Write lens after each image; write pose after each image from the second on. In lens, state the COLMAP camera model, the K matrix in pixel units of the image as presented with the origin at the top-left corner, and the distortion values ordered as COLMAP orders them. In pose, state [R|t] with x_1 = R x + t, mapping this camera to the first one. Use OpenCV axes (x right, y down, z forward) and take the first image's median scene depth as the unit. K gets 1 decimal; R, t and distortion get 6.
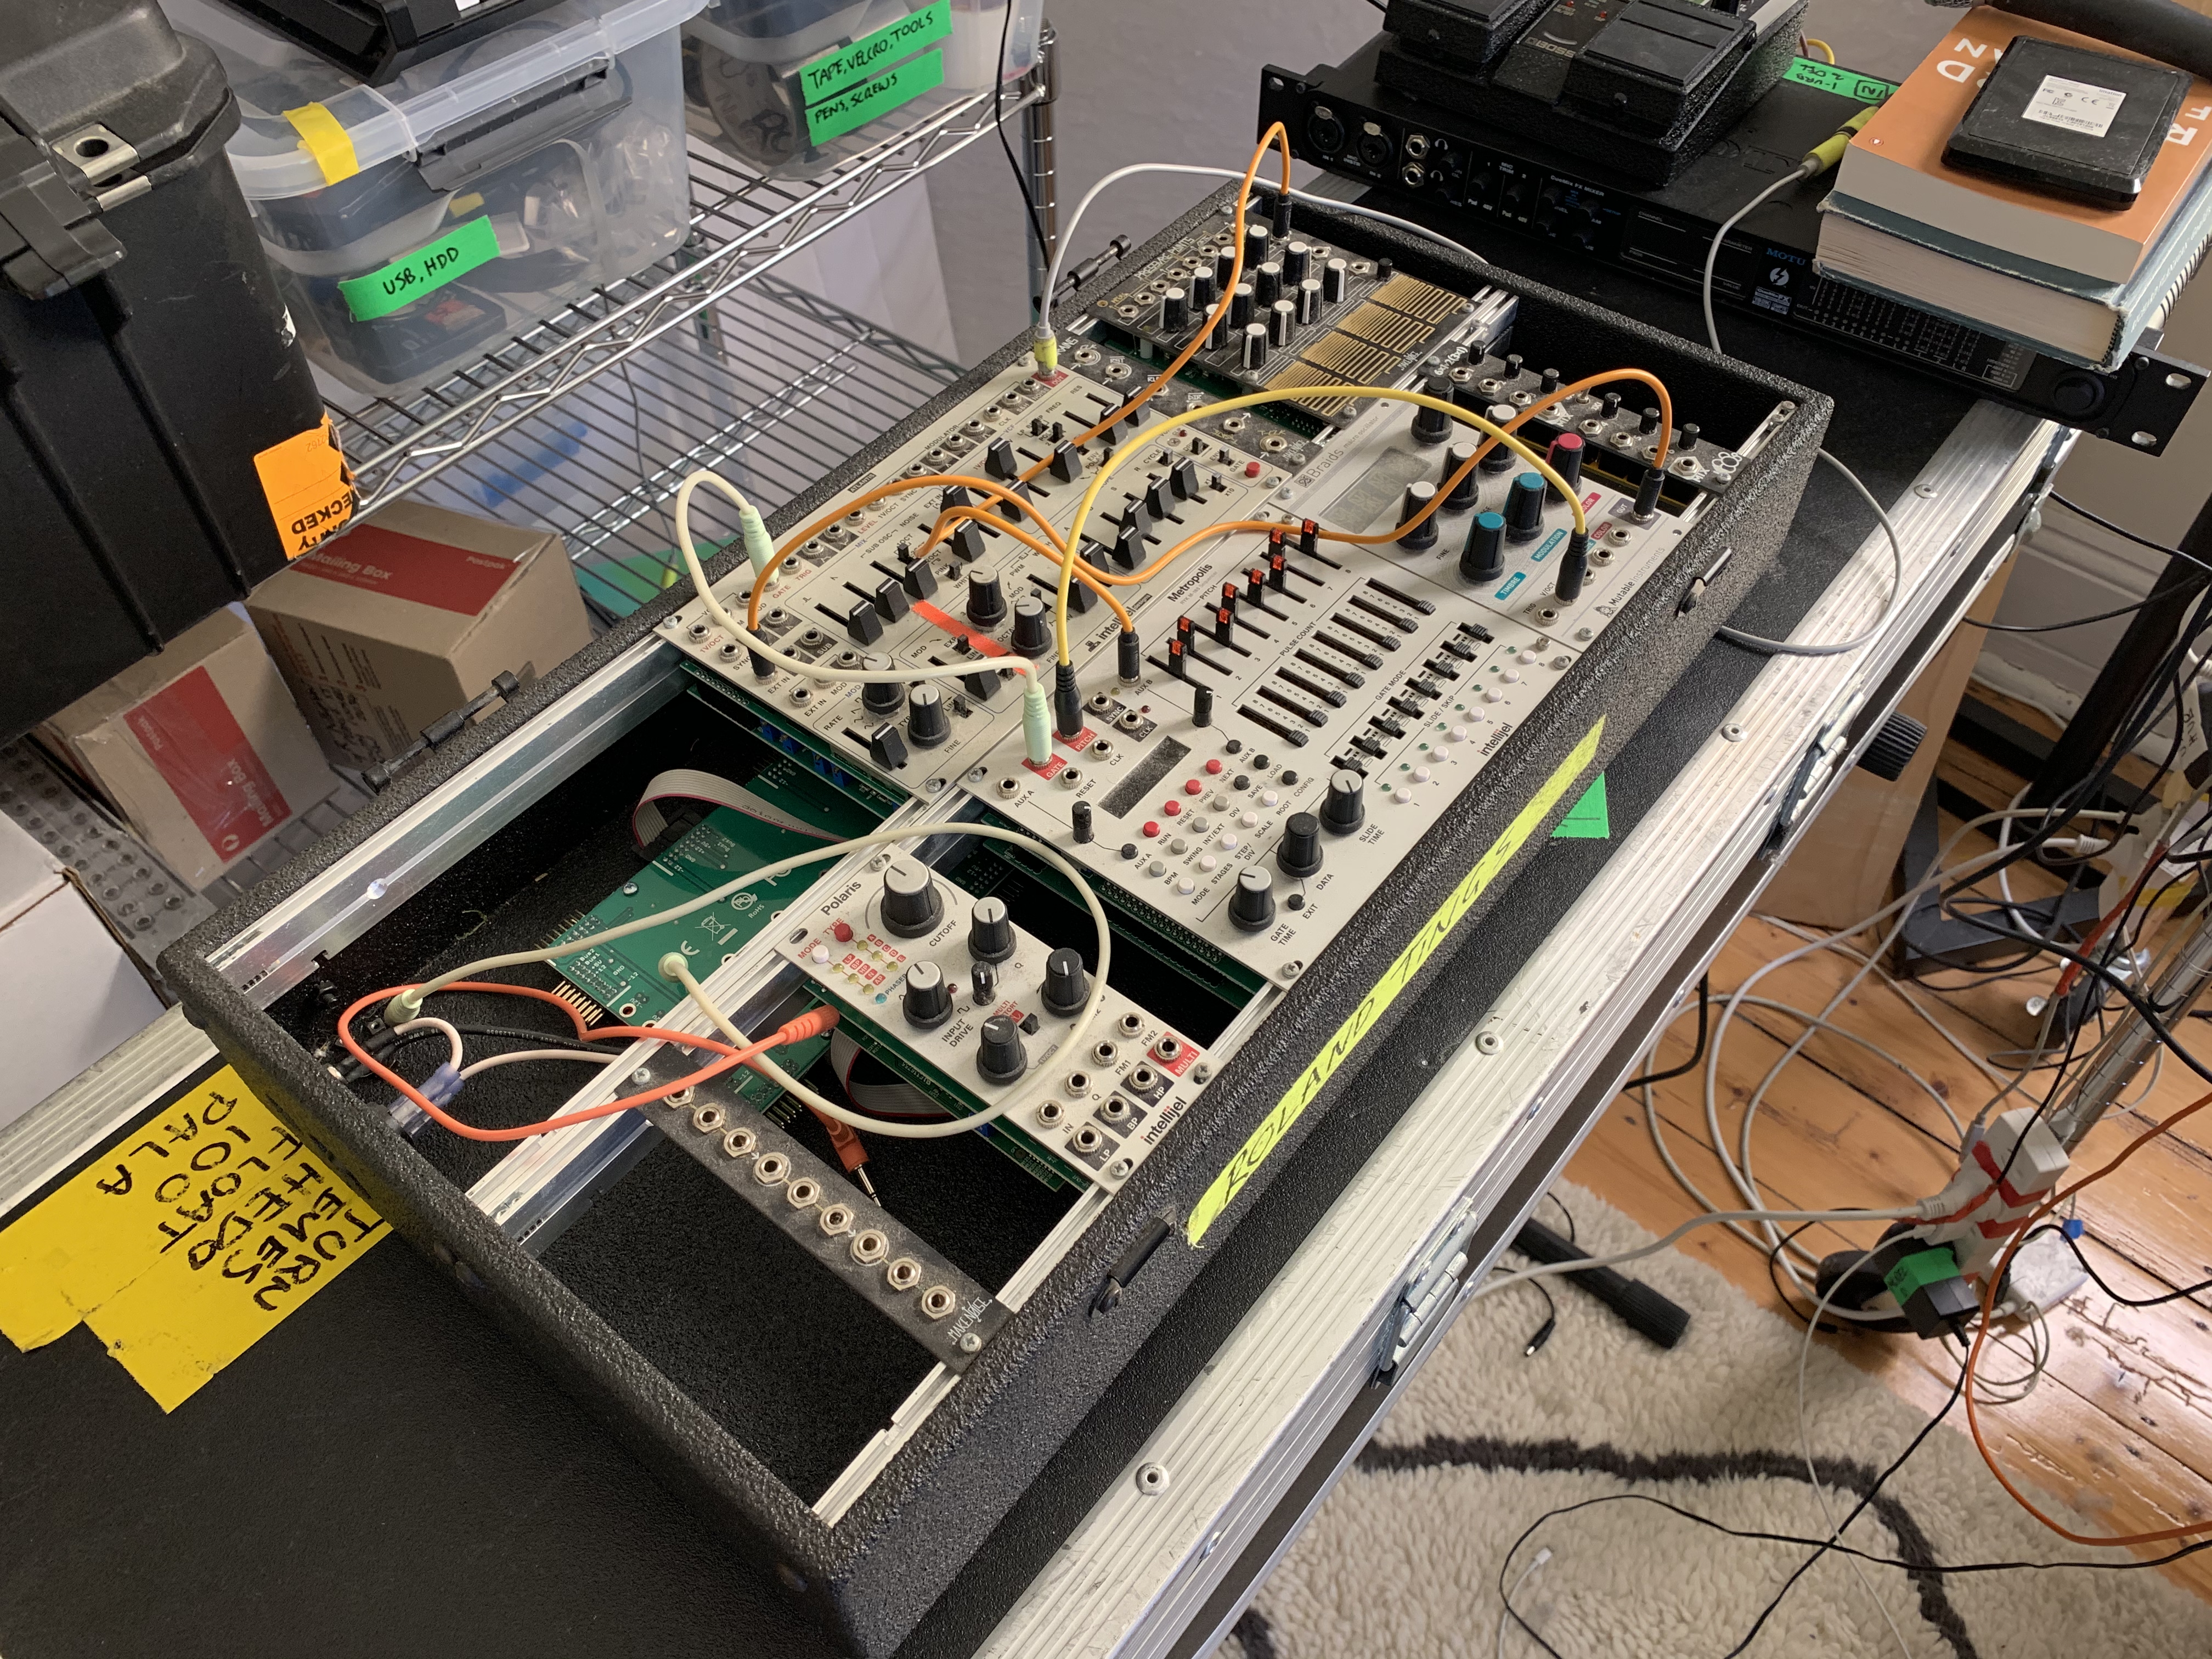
lens RADIAL K [[1658.2, 0, 1106.0], [0, 1658.2, 829.5], [0, 0, 1]] dist [-0.000634, -0.005719]
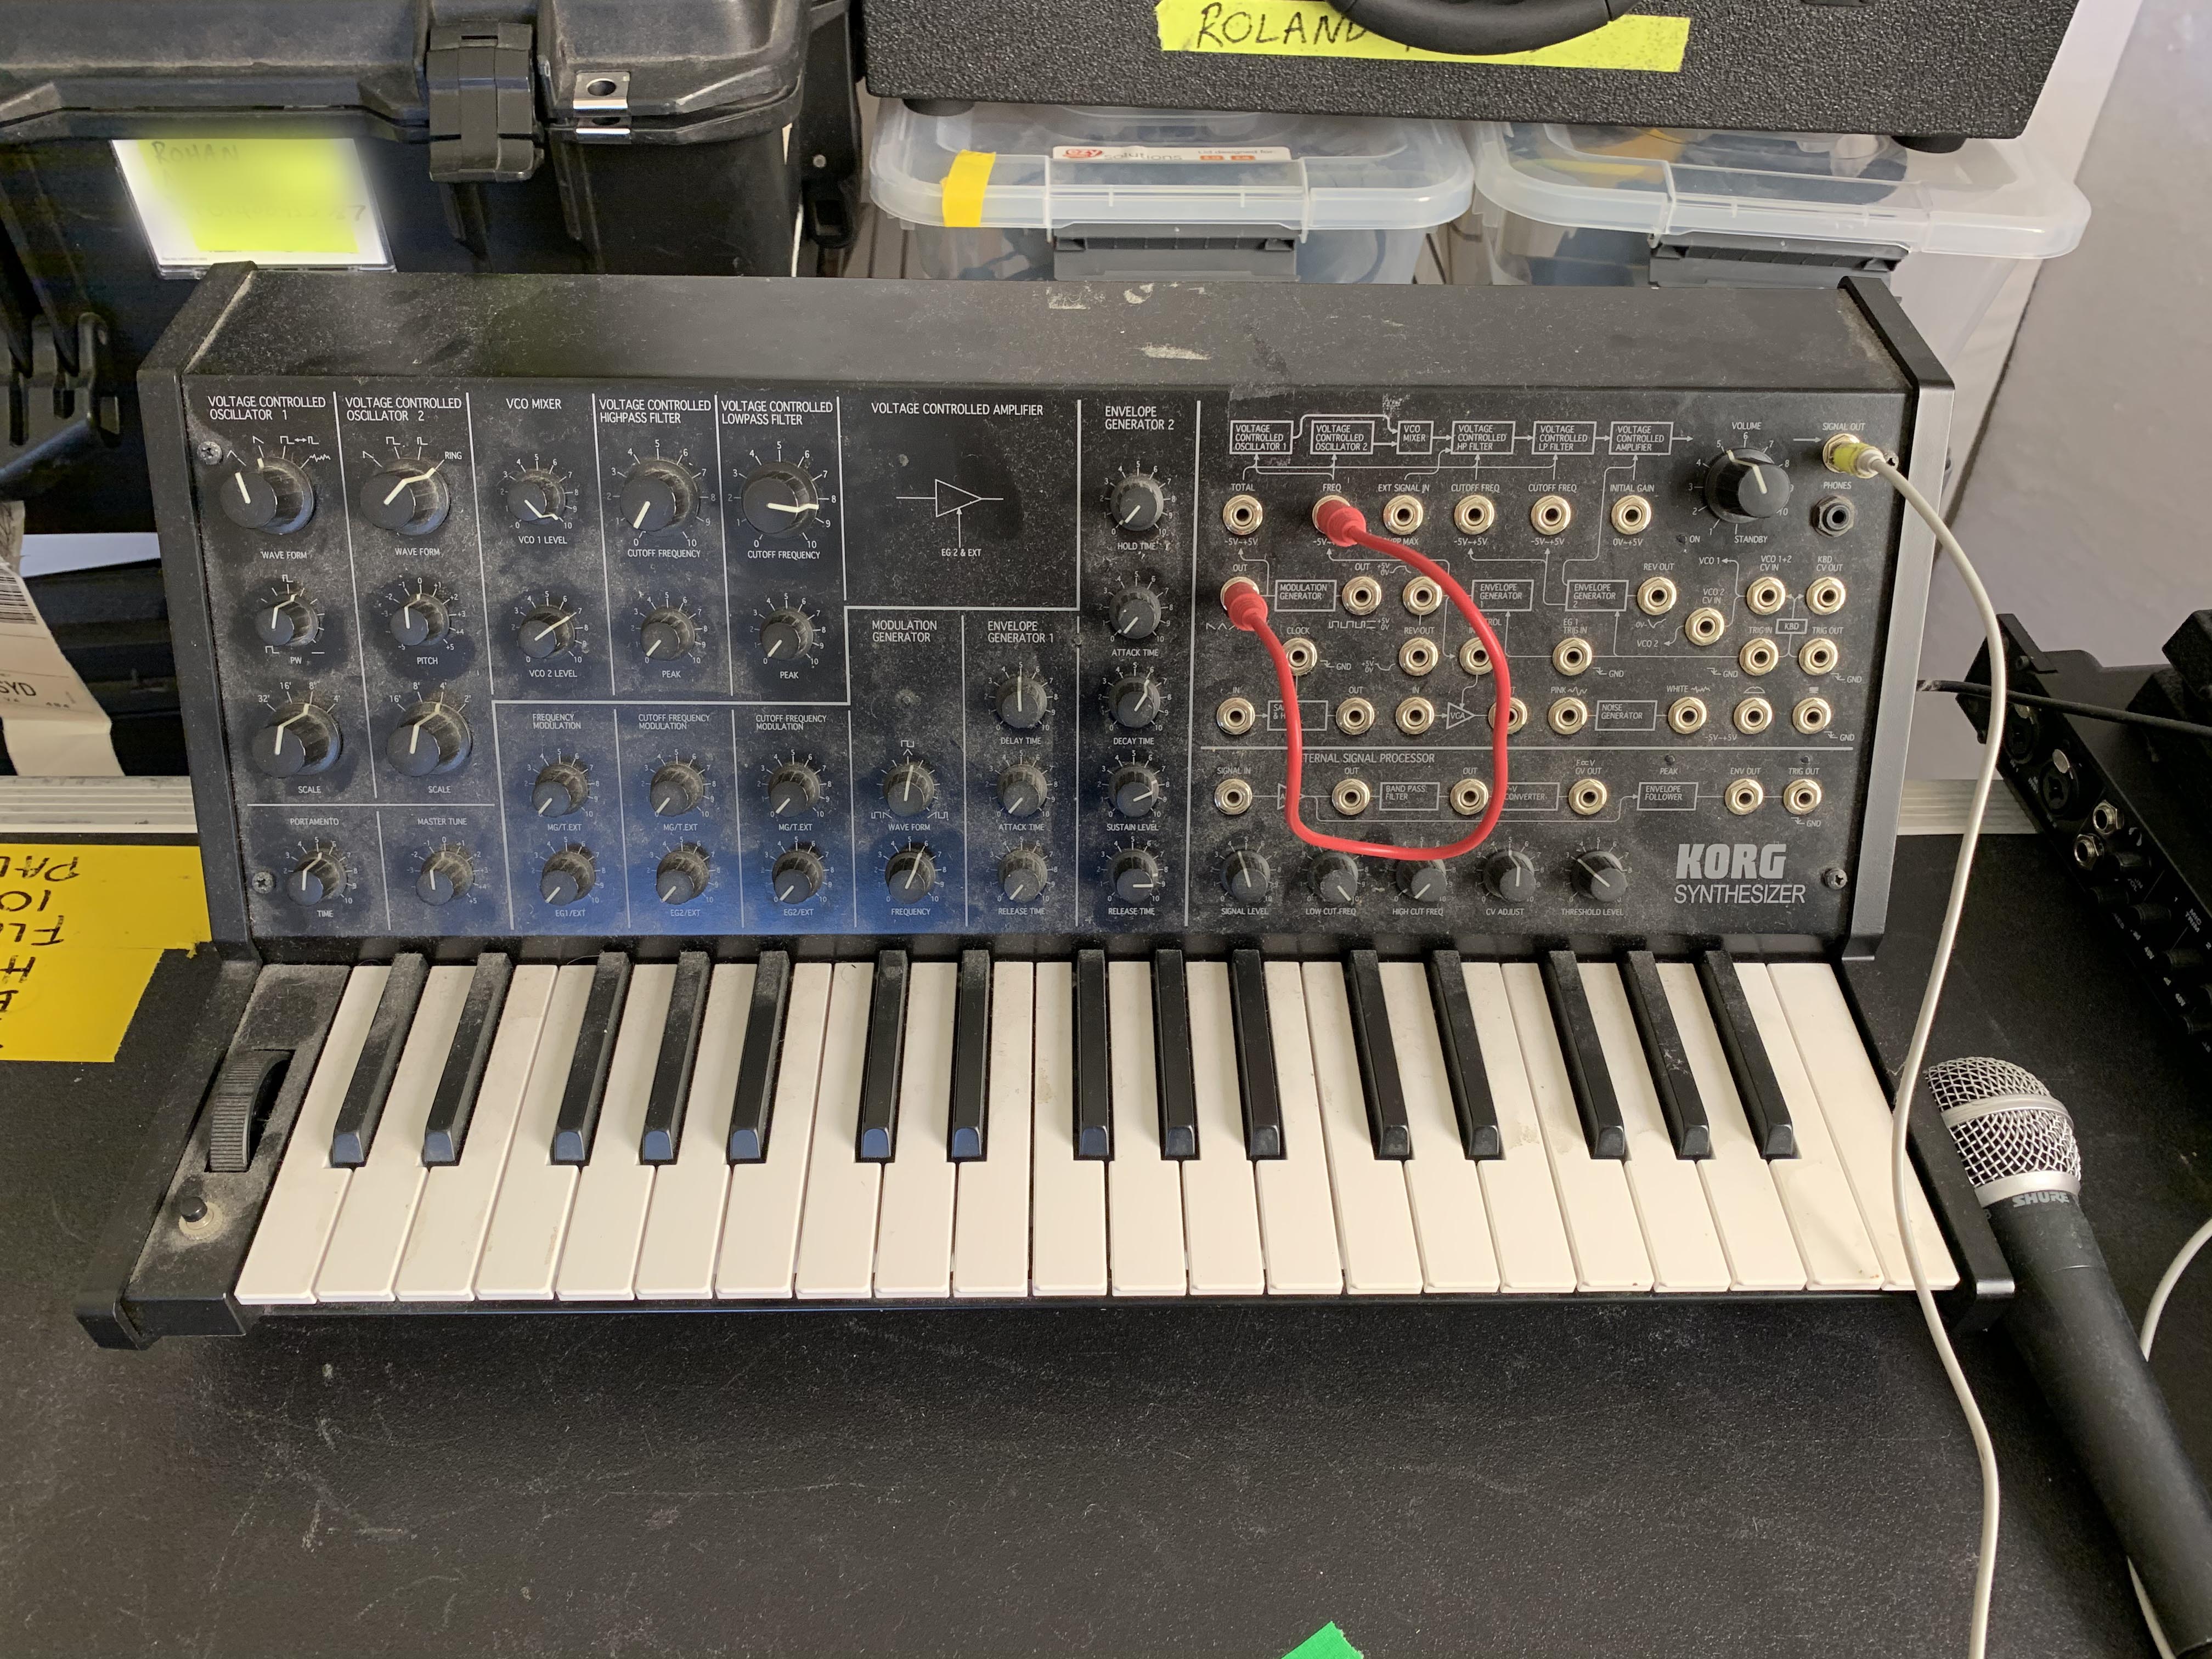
lens RADIAL K [[1658.2, 0, 1106.0], [0, 1658.2, 829.5], [0, 0, 1]] dist [-0.000634, -0.005719]
pose [[0.618324, 0.564754, -0.546560, 0.325706], [-0.604726, 0.786064, 0.128103, -0.281633], [0.501977, 0.251310, 0.827564, 0.310265]]
